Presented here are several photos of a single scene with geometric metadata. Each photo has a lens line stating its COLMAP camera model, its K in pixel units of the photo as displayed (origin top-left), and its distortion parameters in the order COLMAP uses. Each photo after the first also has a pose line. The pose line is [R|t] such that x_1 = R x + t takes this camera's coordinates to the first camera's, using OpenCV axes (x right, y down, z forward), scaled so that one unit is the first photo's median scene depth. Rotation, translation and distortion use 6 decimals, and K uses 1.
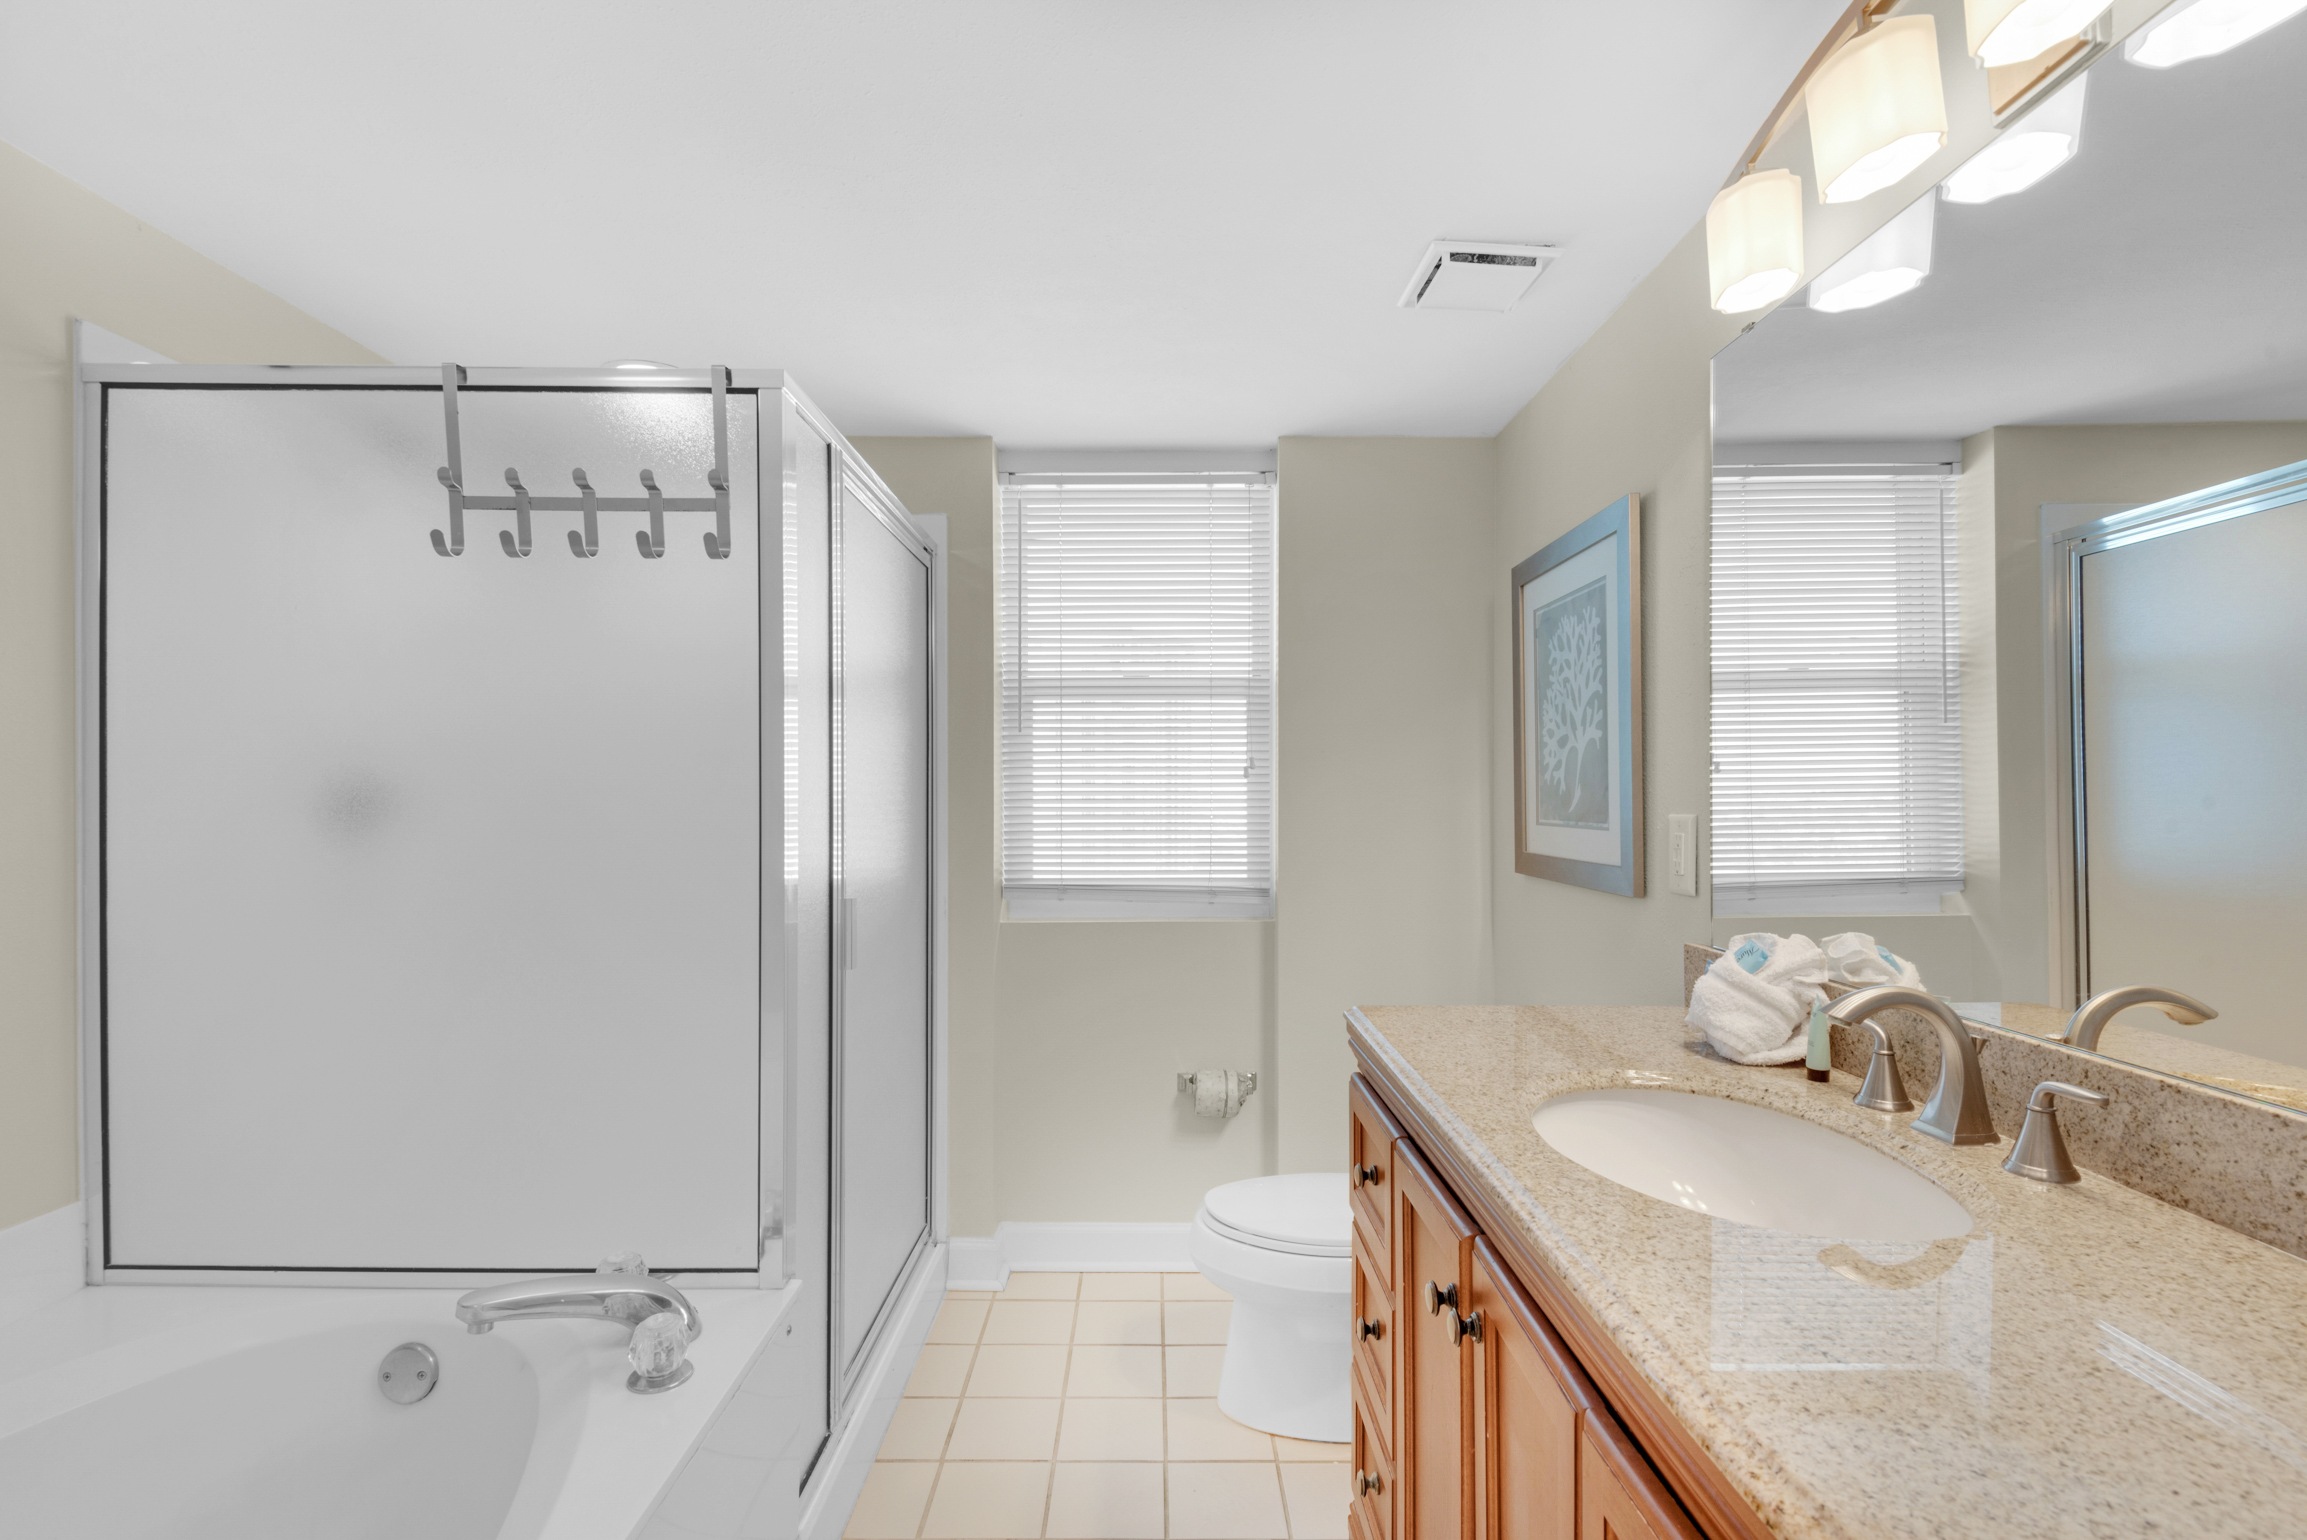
lens RADIAL K [[1027.1, 0, 1155.0], [0, 1027.1, 784.1], [0, 0, 1]] dist [0.012186, -0.007970]
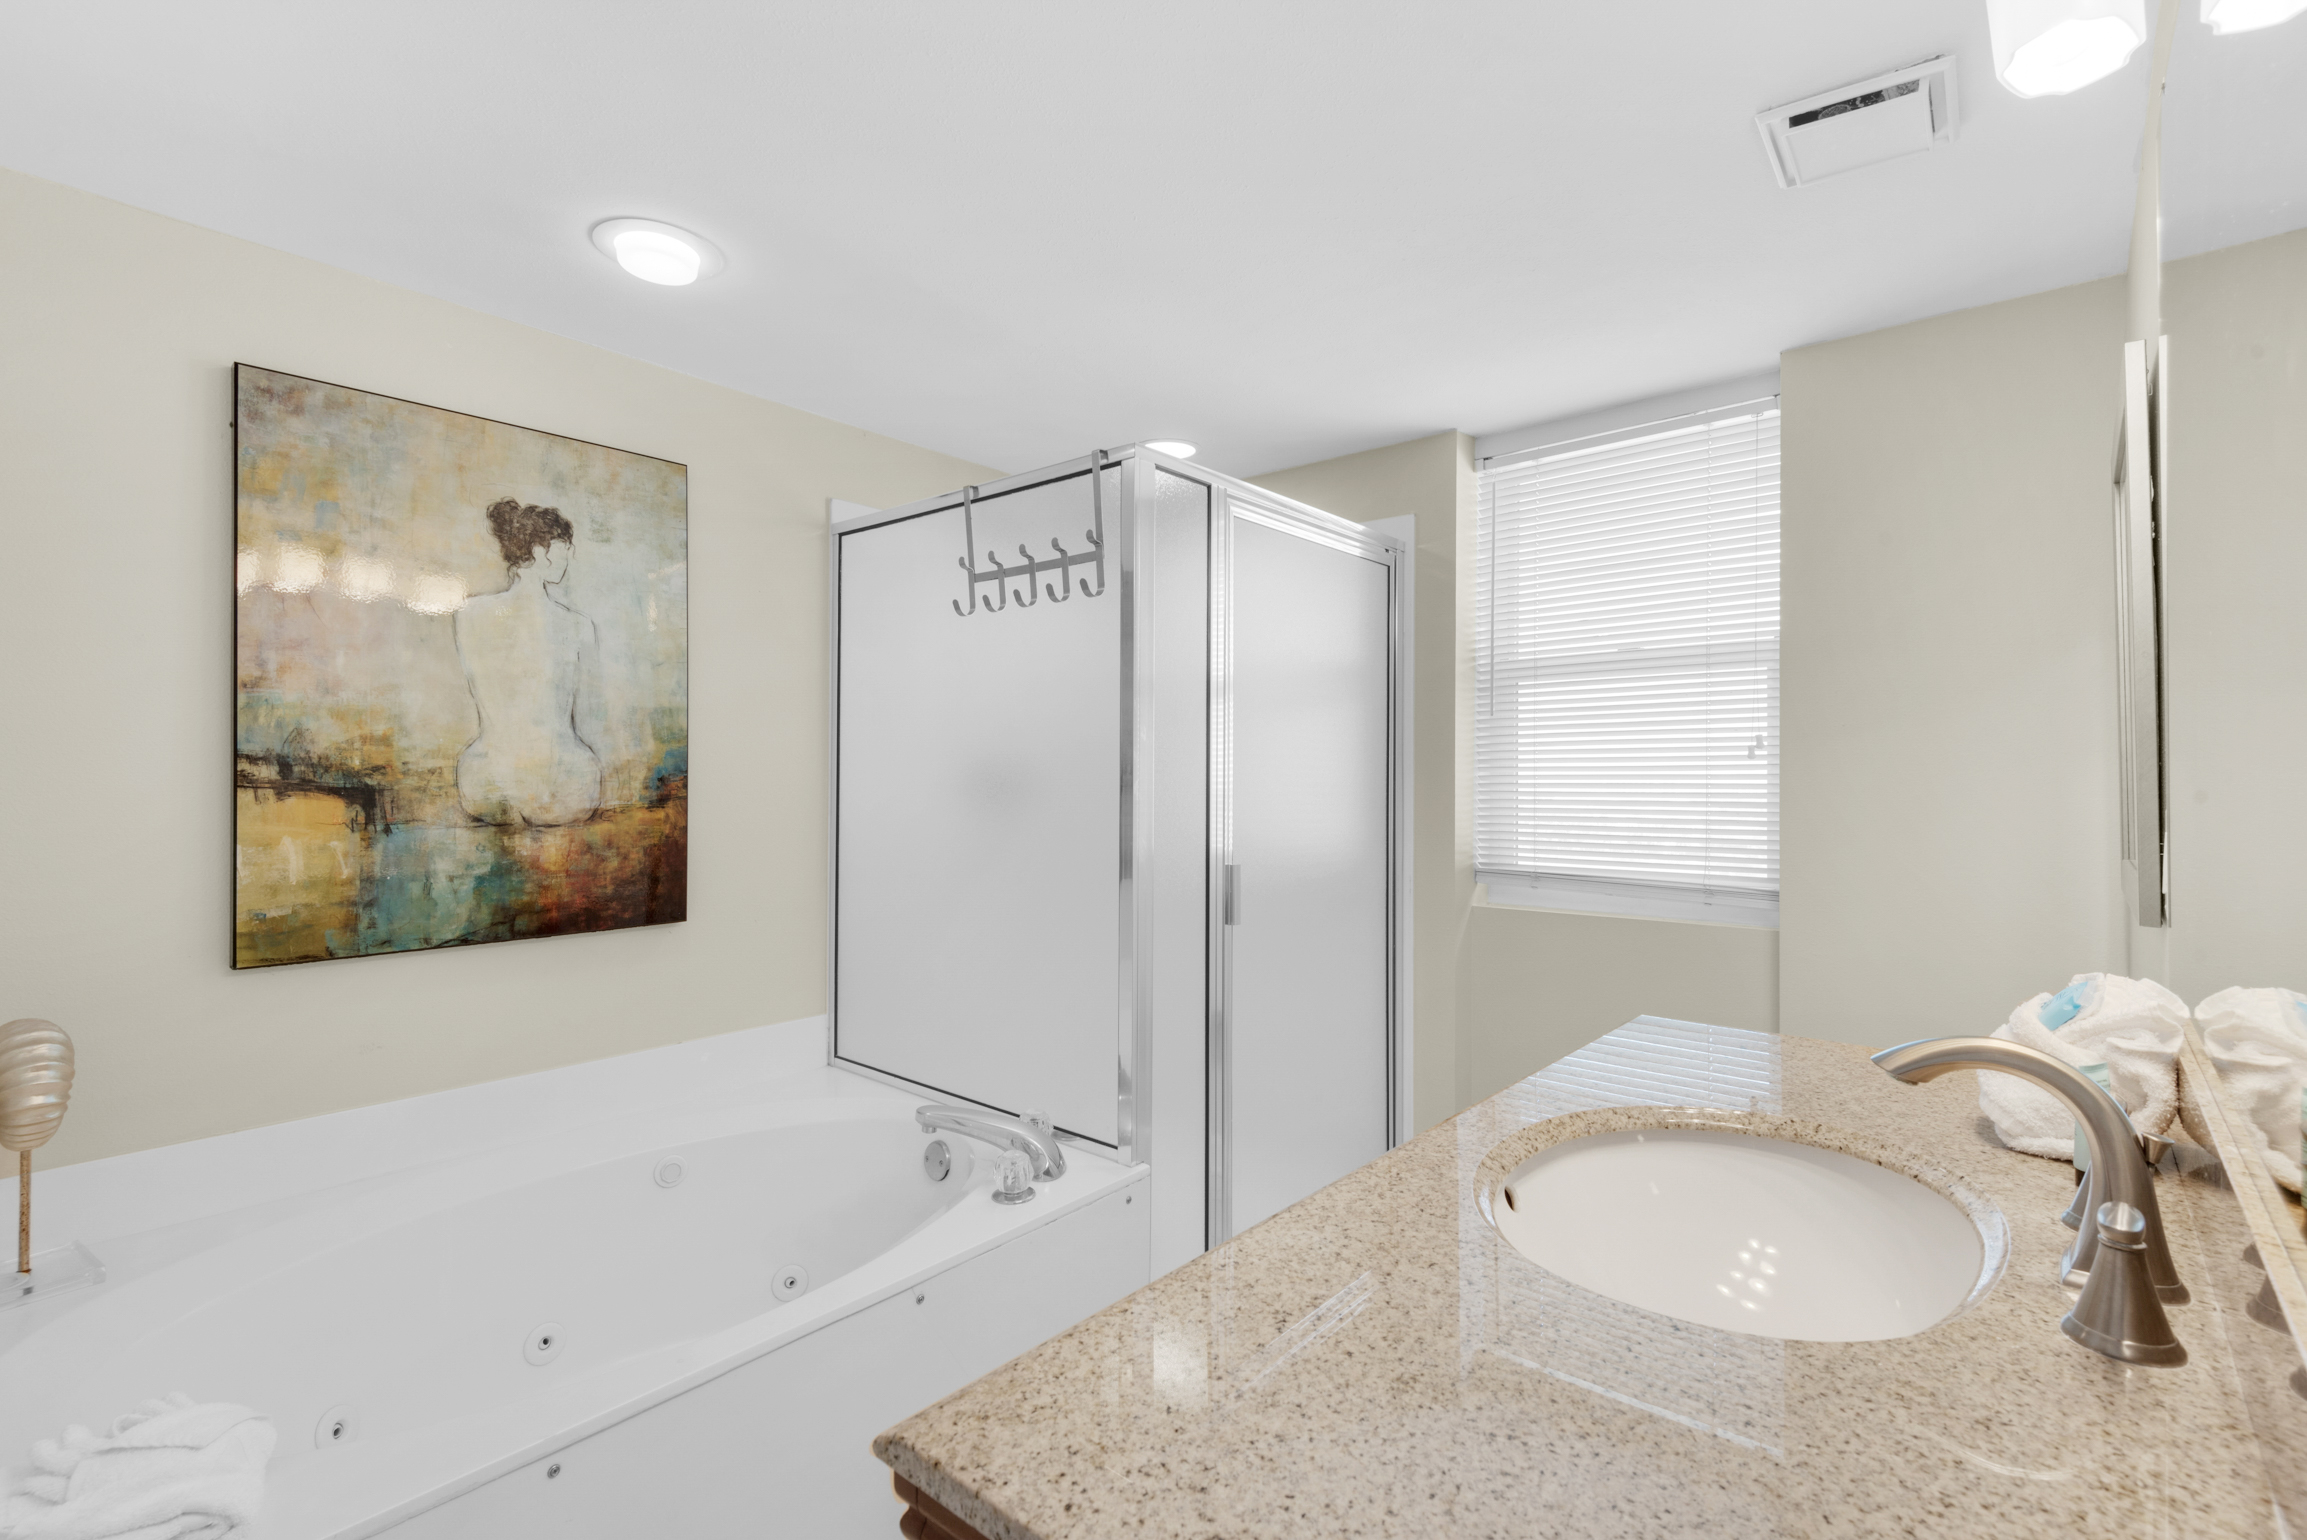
lens RADIAL K [[1027.1, 0, 1171.4], [0, 1027.1, 764.7], [0, 0, 1]] dist [0.012186, -0.007970]
pose [[0.762537, -0.009501, -0.646875, 0.481734], [0.004514, 0.999946, -0.009366, 0.007960], [0.646929, 0.004222, 0.762539, 0.064465]]
